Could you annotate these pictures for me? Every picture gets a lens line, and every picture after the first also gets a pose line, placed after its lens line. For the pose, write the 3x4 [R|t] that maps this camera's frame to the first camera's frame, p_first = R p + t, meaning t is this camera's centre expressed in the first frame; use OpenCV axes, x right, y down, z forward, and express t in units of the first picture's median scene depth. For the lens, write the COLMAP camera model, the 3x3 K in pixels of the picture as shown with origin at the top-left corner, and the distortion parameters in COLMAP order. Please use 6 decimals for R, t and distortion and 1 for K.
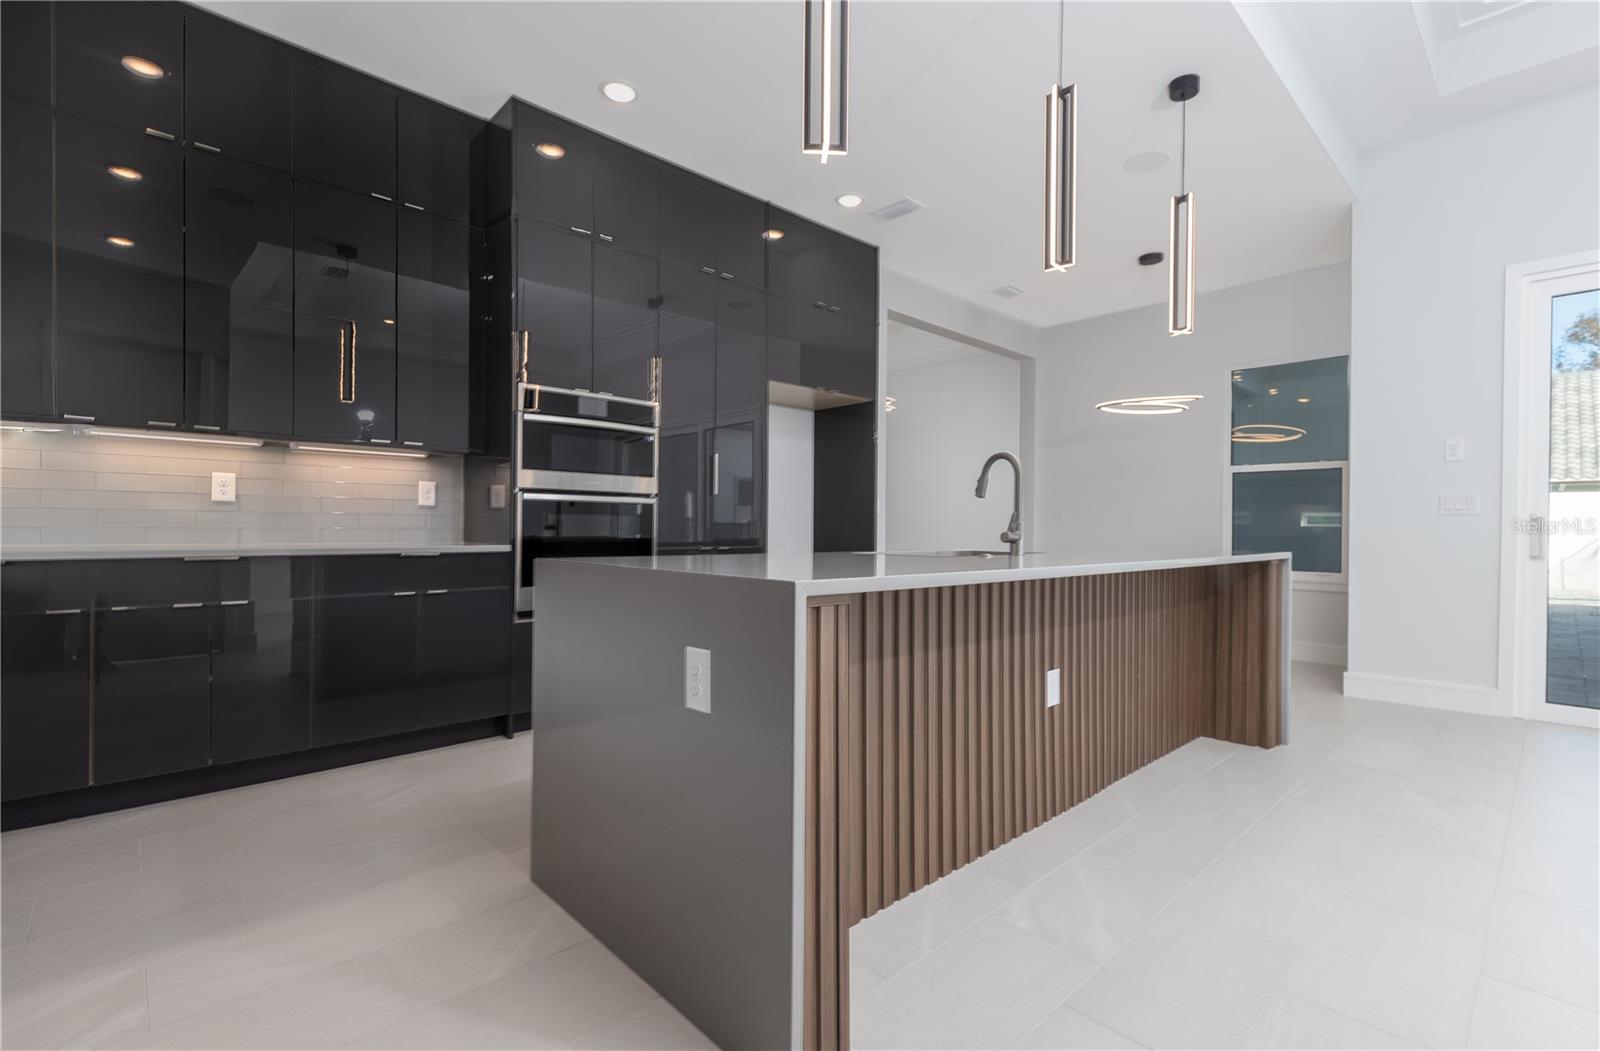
lens RADIAL K [[704.6, 0, 861.0], [0, 704.6, 534.7], [0, 0, 1]] dist [-0.034428, -0.000077]
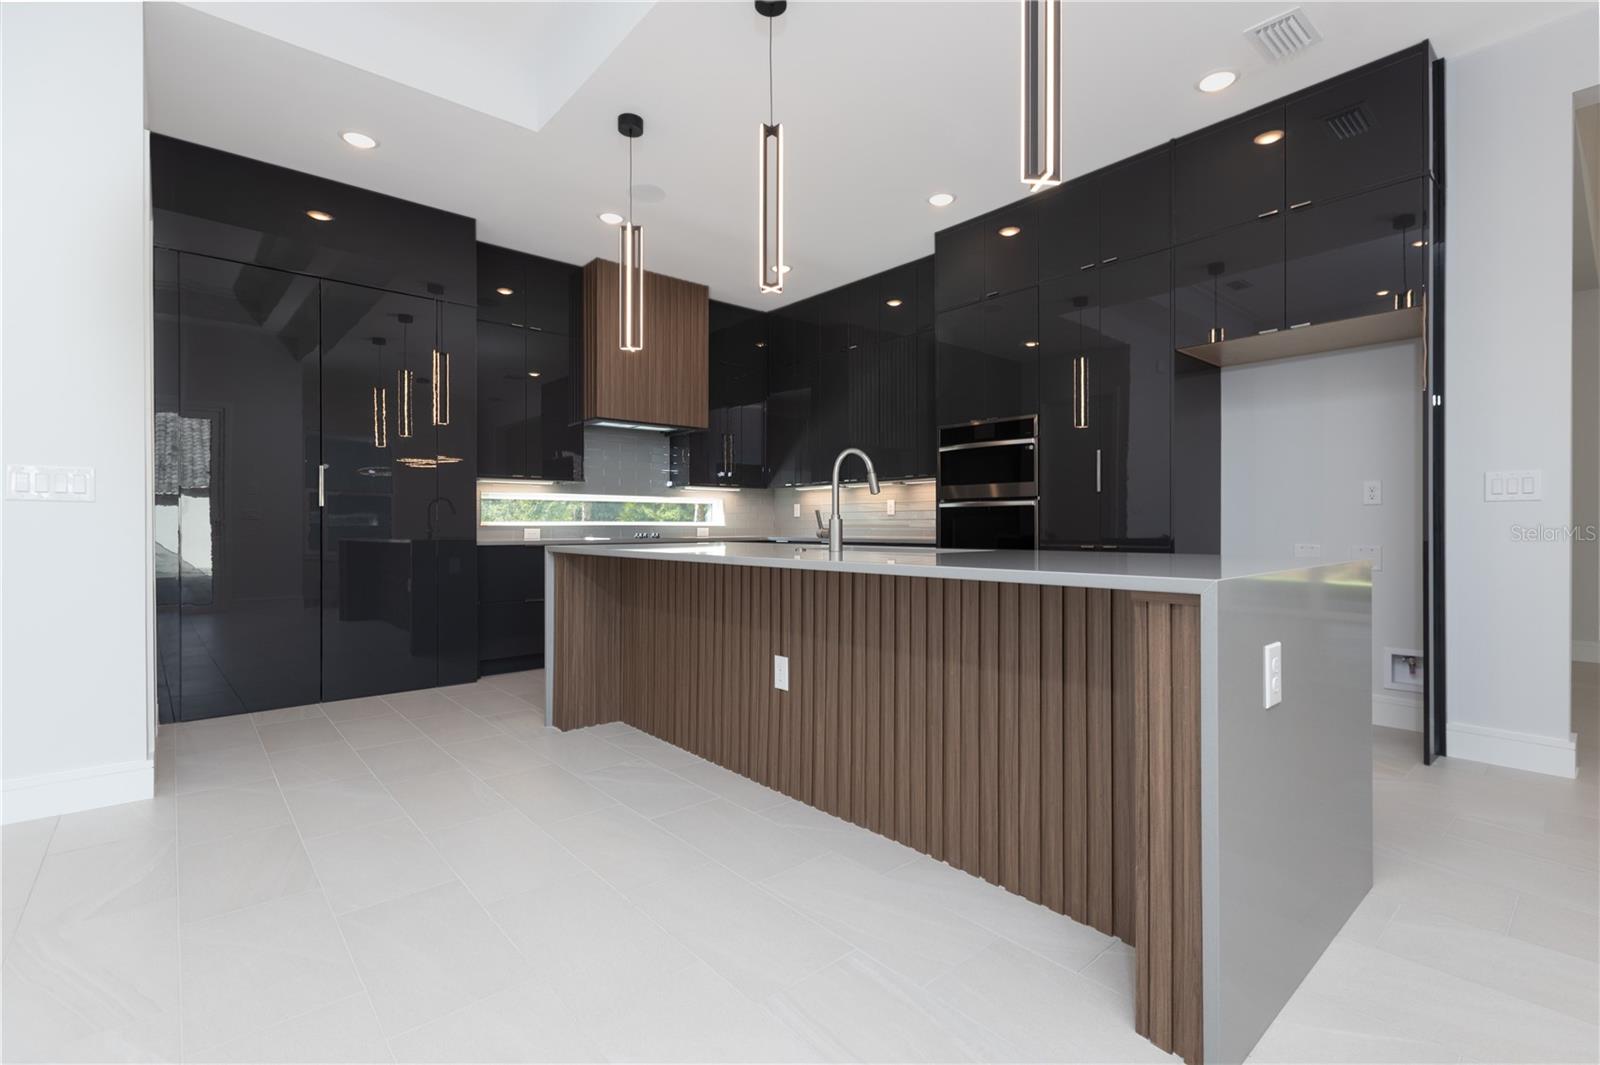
lens RADIAL K [[732.8, 0, 800.0], [0, 732.8, 532.5], [0, 0, 1]] dist [-0.004241, -0.000409]
pose [[-0.073285, 0.001255, -0.997310, 0.947398], [0.001856, 0.999998, 0.001122, -0.001450], [0.997309, -0.001769, -0.073287, 0.744709]]
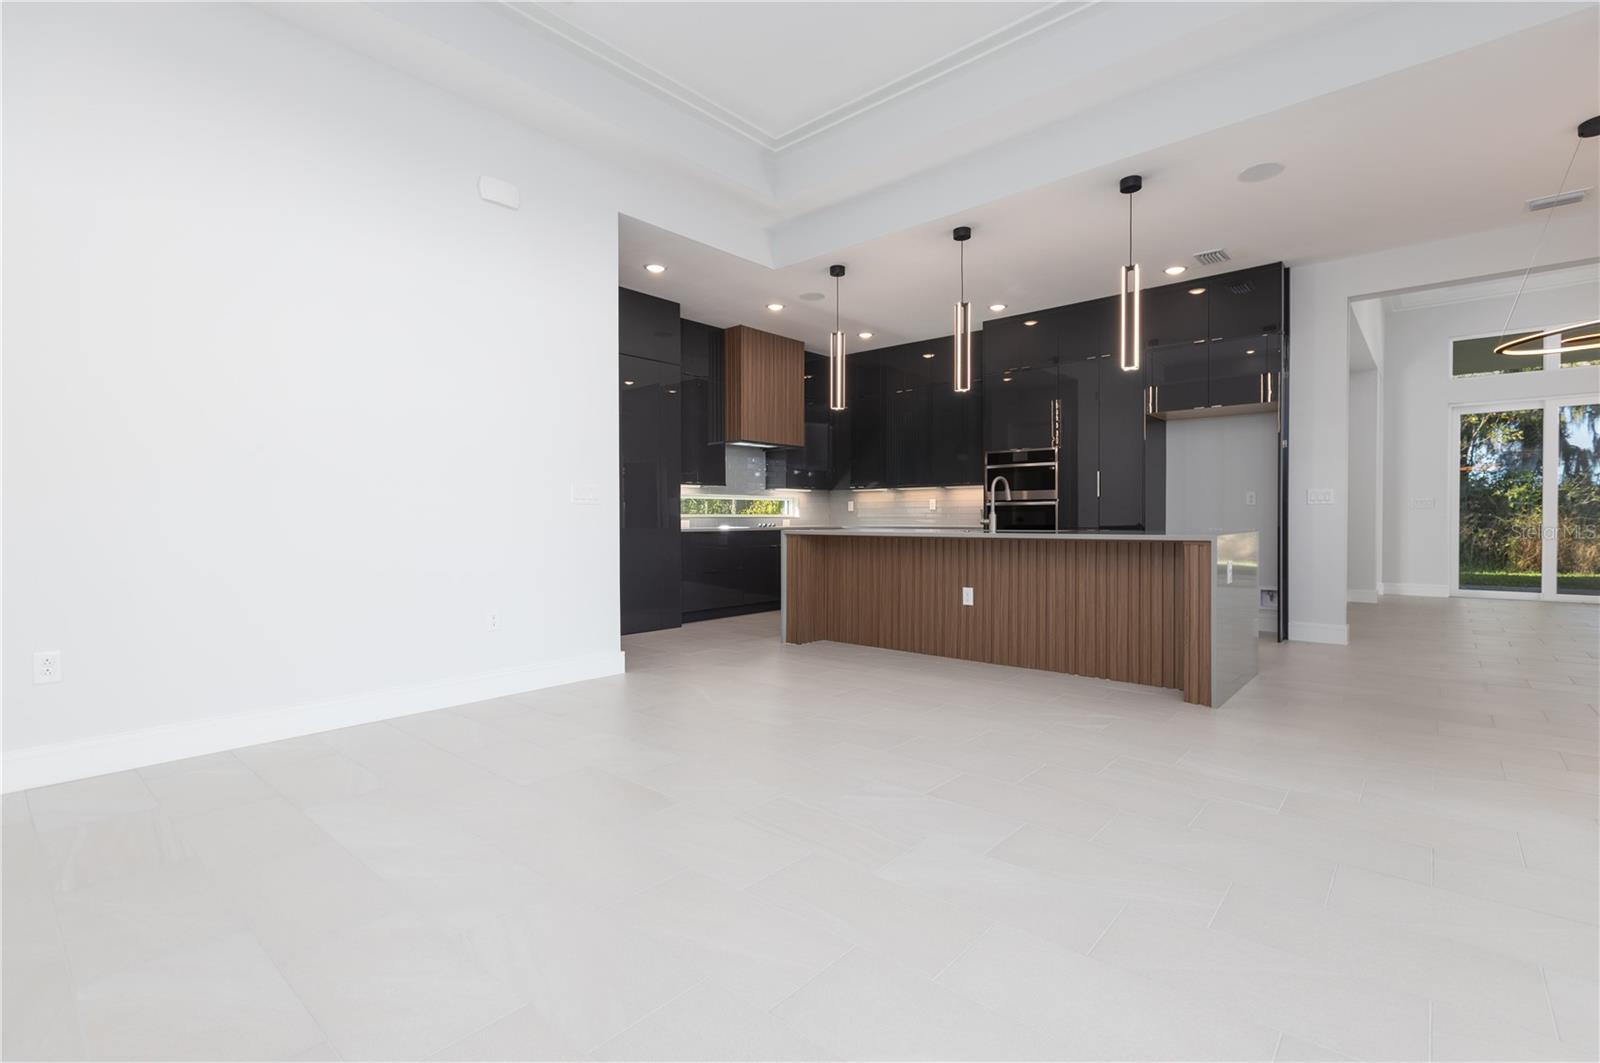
lens RADIAL K [[738.3, 0, 808.6], [0, 738.3, 532.2], [0, 0, 1]] dist [-0.001624, -0.000173]
pose [[0.070778, 0.010227, -0.997440, 1.598786], [0.003339, 0.999939, 0.010490, 0.004922], [0.997486, -0.004073, 0.070740, 0.256729]]
